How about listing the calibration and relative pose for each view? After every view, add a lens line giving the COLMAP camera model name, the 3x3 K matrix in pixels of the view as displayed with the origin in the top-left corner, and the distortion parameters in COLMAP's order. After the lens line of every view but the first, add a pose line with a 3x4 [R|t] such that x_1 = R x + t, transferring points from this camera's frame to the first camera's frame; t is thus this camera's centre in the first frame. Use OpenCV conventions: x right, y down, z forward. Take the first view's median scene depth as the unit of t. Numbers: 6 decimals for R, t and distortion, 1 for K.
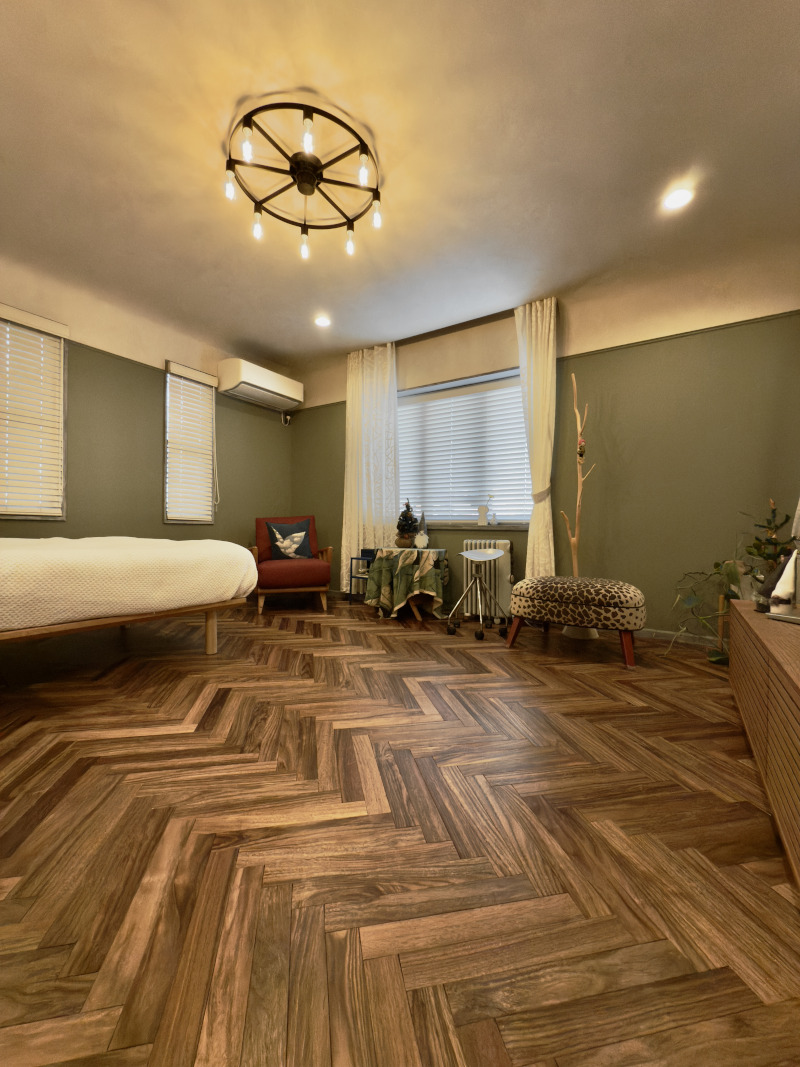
lens RADIAL K [[431.4, 0, 400.0], [0, 431.4, 533.5], [0, 0, 1]] dist [0.000163, 0.000048]
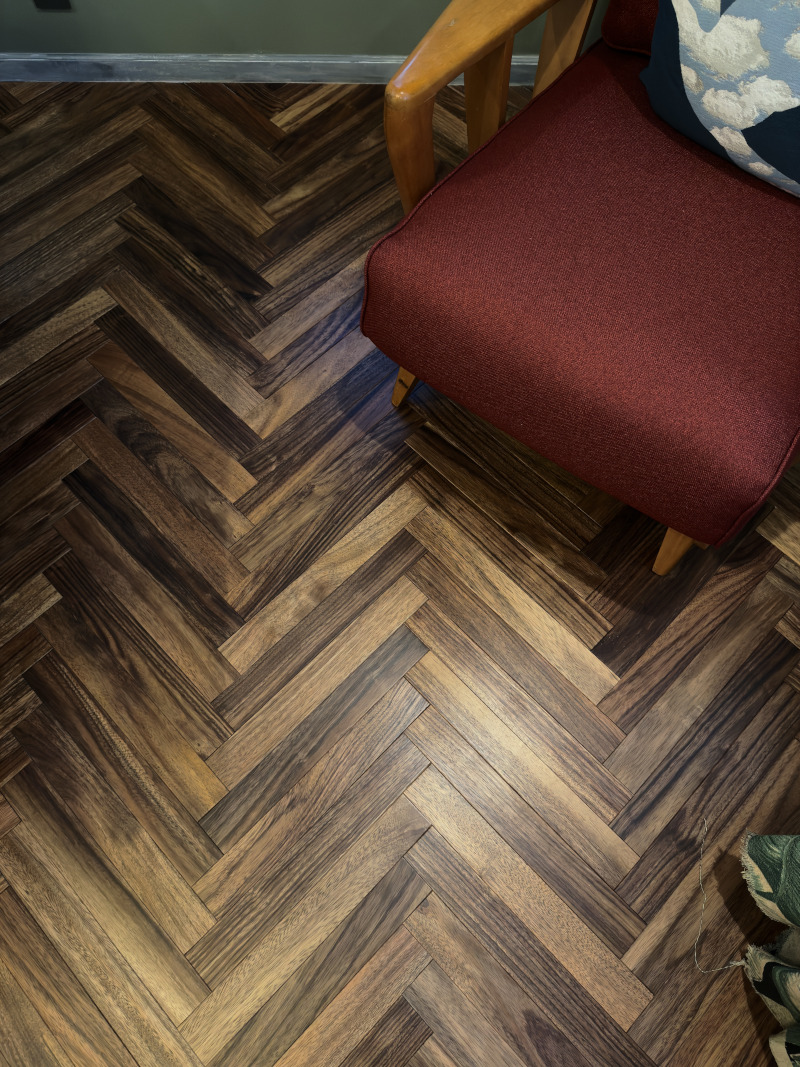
lens RADIAL K [[754.9, 0, 400.0], [0, 754.9, 533.5], [0, 0, 1]] dist [0.002683, -0.002866]
pose [[0.546100, 0.761380, -0.349393, -0.124117], [-0.001751, 0.418113, 0.908393, -0.122686], [0.837718, -0.495462, 0.229664, 0.789436]]
